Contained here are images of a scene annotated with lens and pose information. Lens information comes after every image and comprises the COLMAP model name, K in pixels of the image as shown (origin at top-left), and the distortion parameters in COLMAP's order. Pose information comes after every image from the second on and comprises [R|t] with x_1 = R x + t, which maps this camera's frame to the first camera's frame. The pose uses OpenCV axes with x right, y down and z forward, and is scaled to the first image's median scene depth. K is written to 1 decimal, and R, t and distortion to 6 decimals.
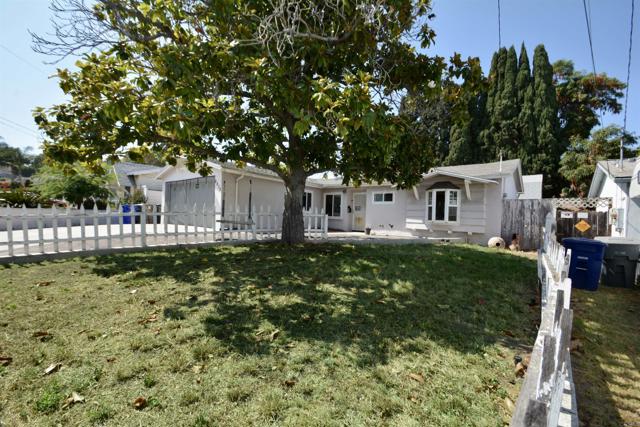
lens RADIAL K [[278.7, 0, 320.0], [0, 278.7, 213.5], [0, 0, 1]] dist [0.008984, -0.000197]
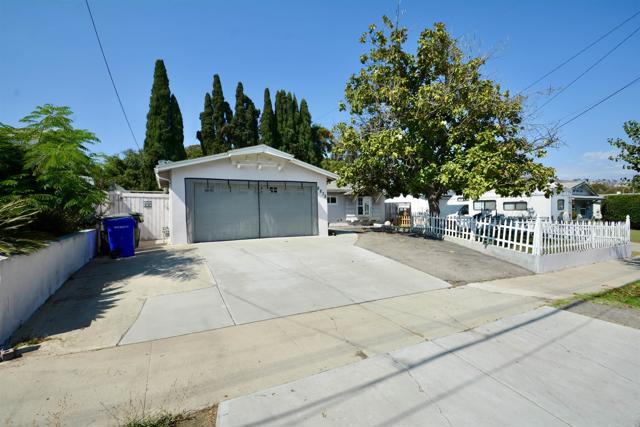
lens RADIAL K [[278.7, 0, 320.0], [0, 278.7, 213.5], [0, 0, 1]] dist [0.008984, -0.000197]
pose [[0.388972, -0.050879, 0.919843, -1.030223], [0.015637, 0.998695, 0.048628, -0.056471], [-0.921117, -0.004531, 0.389260, 0.473981]]
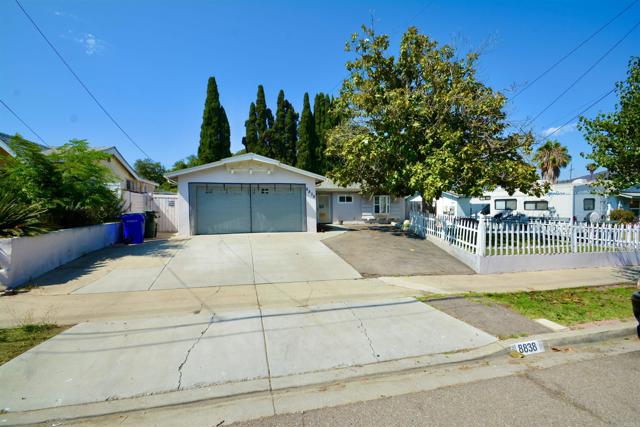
lens RADIAL K [[278.7, 0, 320.0], [0, 278.7, 213.5], [0, 0, 1]] dist [0.008984, -0.000197]
pose [[0.581230, -0.054202, 0.811932, -0.991787], [0.017864, 0.998389, 0.053861, -0.059742], [-0.813544, -0.016801, 0.581261, 0.241193]]
